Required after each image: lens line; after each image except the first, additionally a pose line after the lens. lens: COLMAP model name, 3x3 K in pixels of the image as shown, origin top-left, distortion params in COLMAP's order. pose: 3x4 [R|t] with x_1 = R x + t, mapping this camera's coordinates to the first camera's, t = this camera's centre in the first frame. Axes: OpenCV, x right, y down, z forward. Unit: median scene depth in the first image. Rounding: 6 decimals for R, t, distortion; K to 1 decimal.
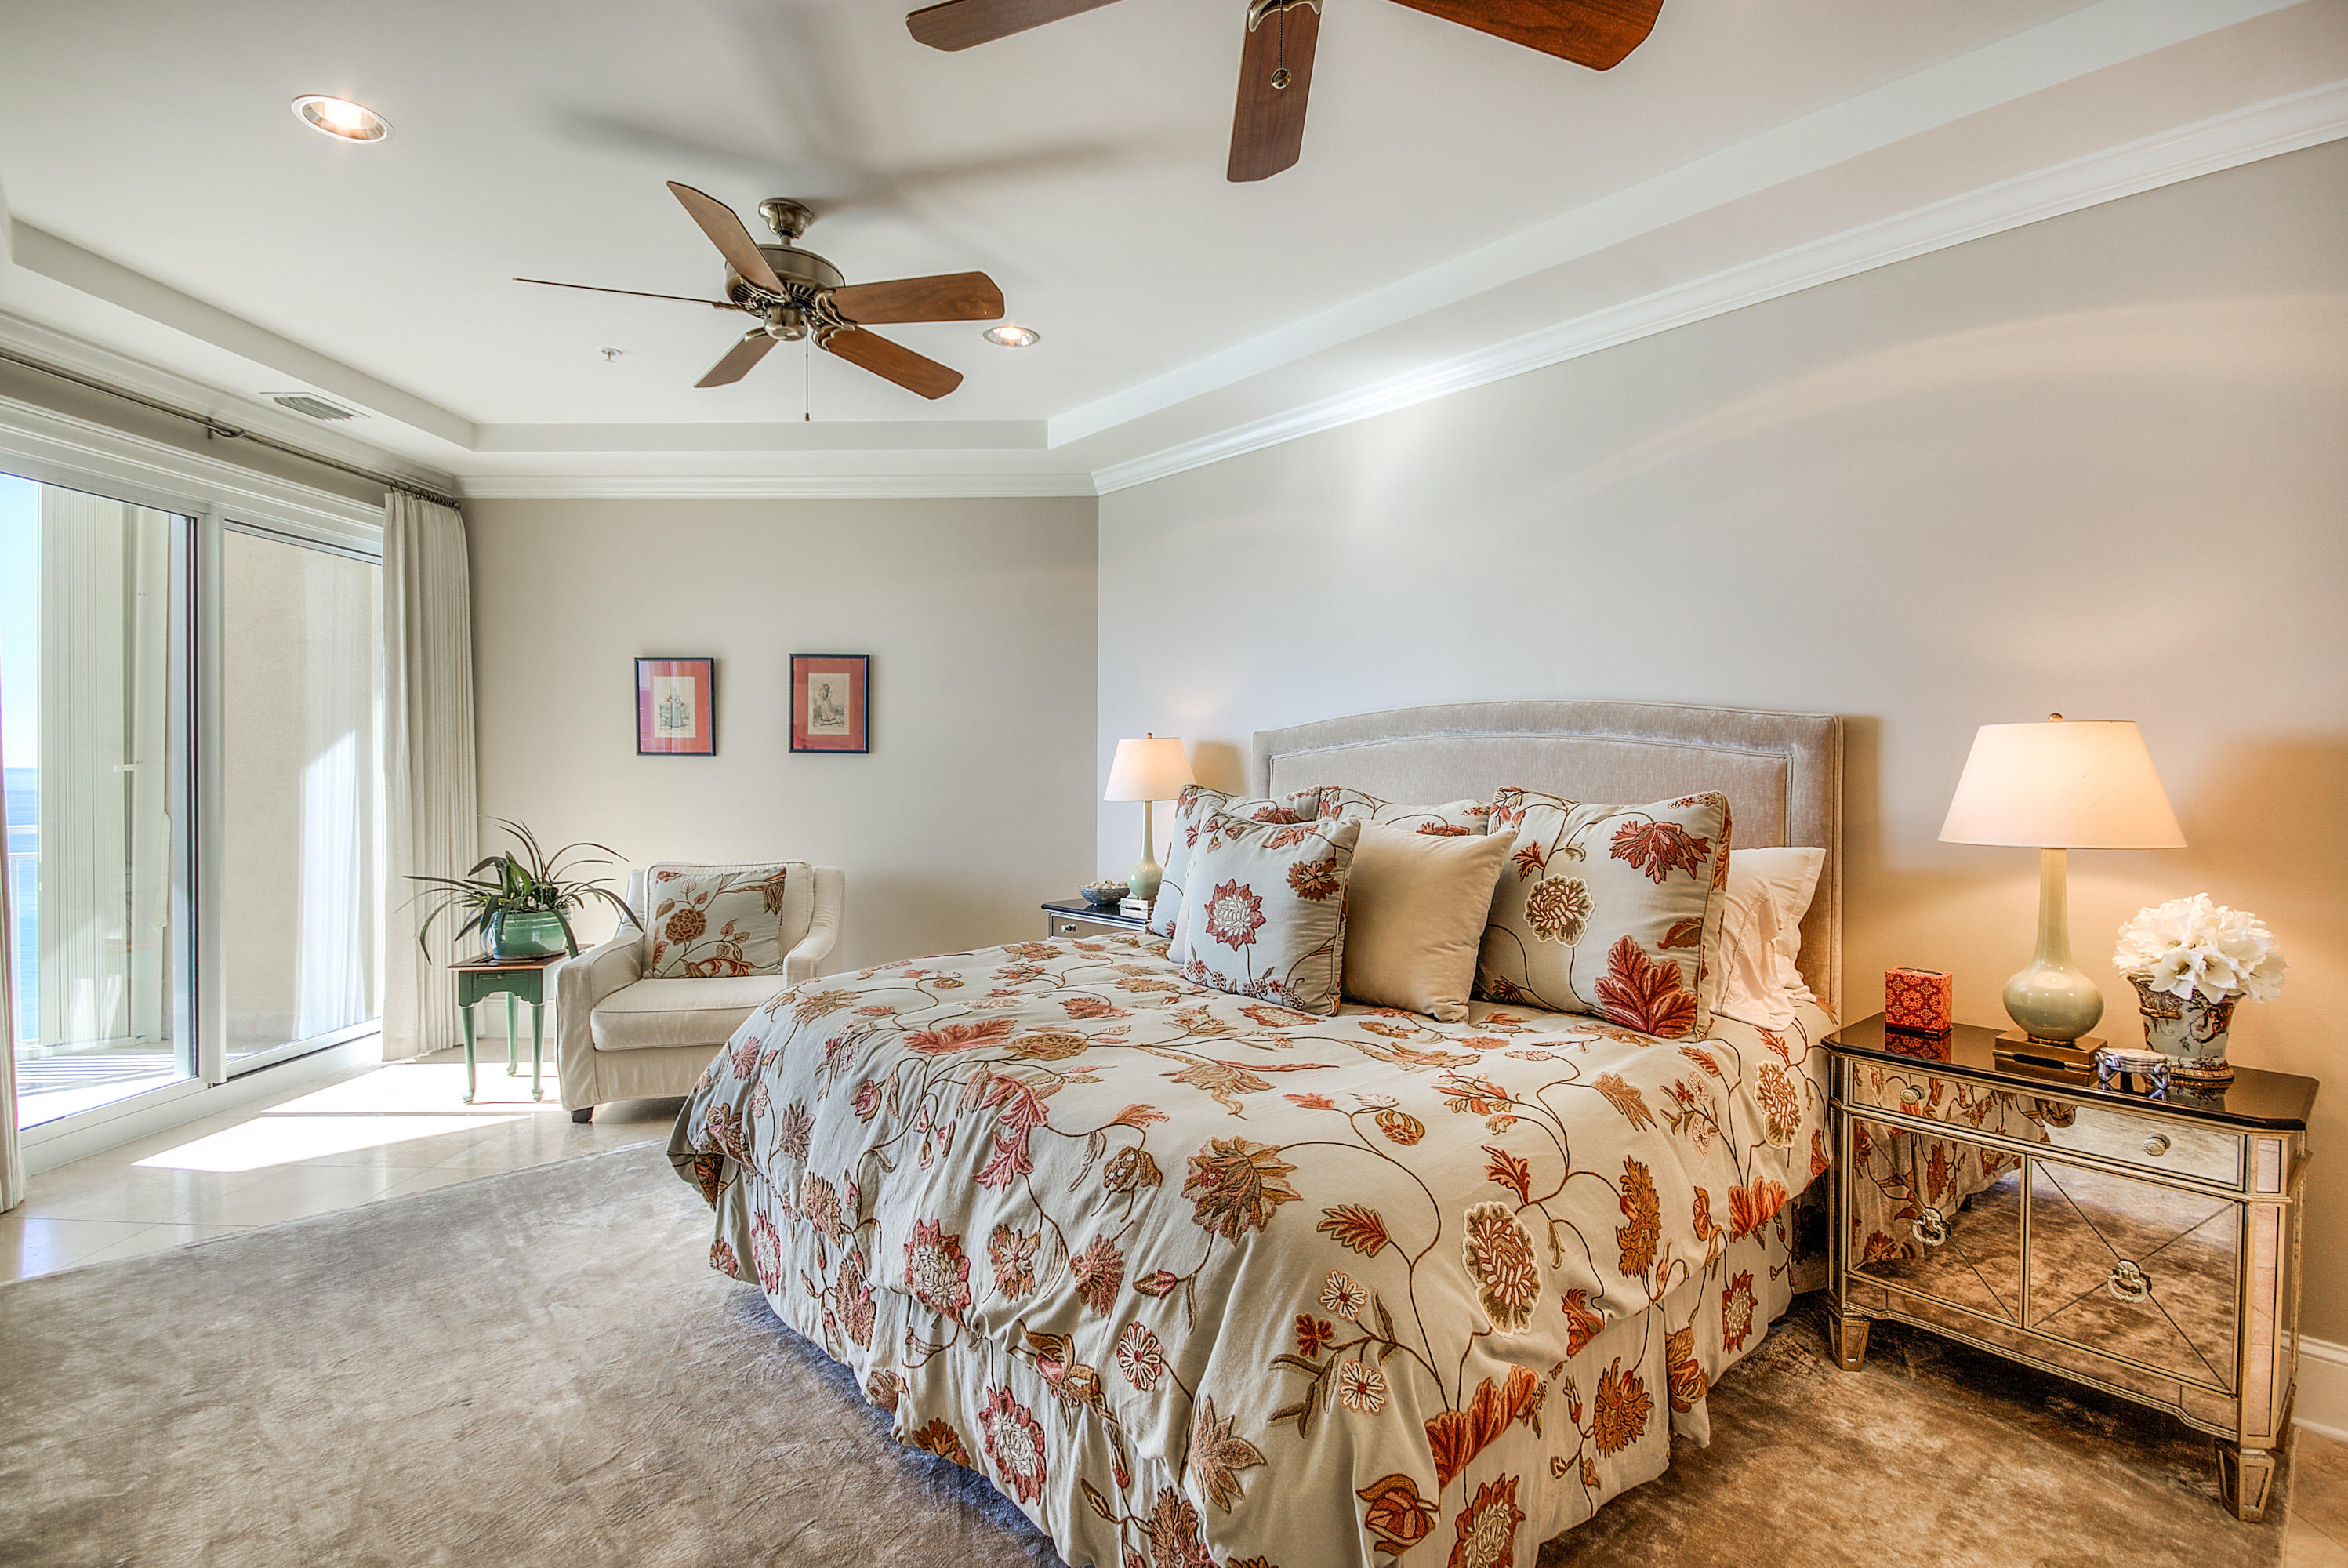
lens RADIAL K [[1082.6, 0, 1137.3], [0, 1082.6, 777.9], [0, 0, 1]] dist [0.000571, -0.000316]
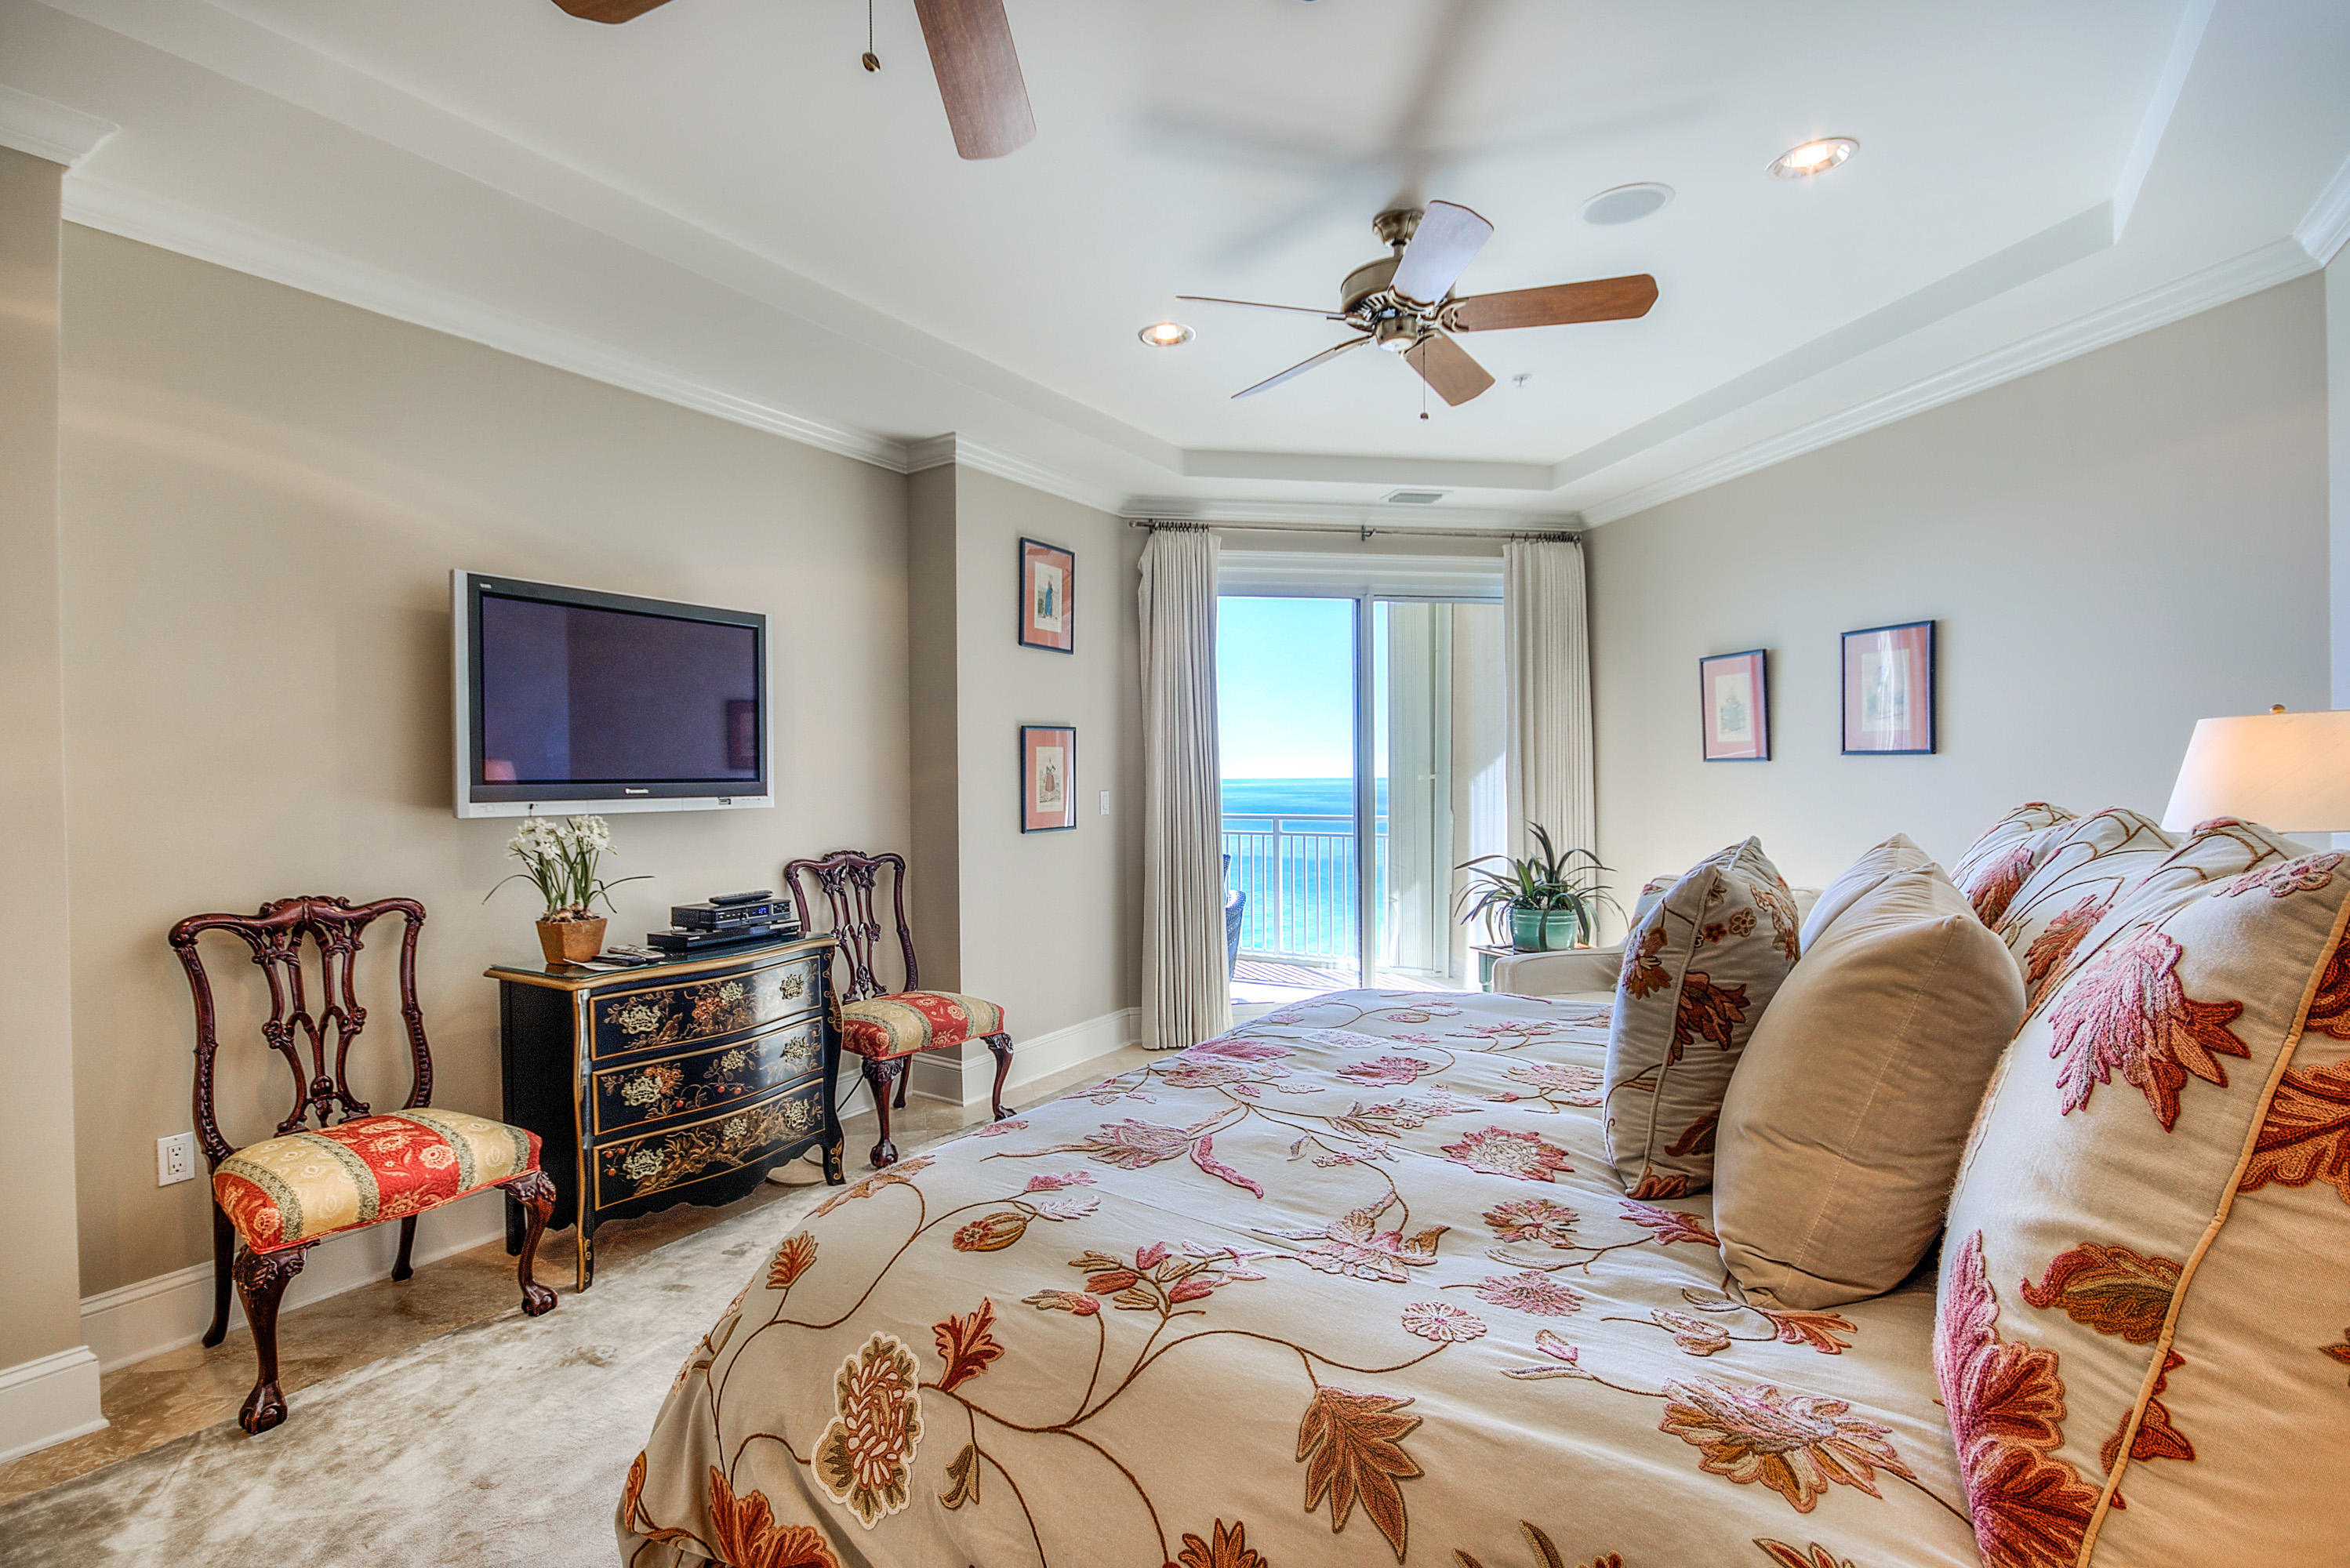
lens RADIAL K [[1083.5, 0, 1138.2], [0, 1083.5, 777.9], [0, 0, 1]] dist [0.000571, -0.000316]
pose [[0.259200, -0.000858, -0.965823, 0.666234], [-0.005160, 0.999984, -0.002273, -0.004036], [0.965810, 0.005573, 0.259192, 0.578426]]
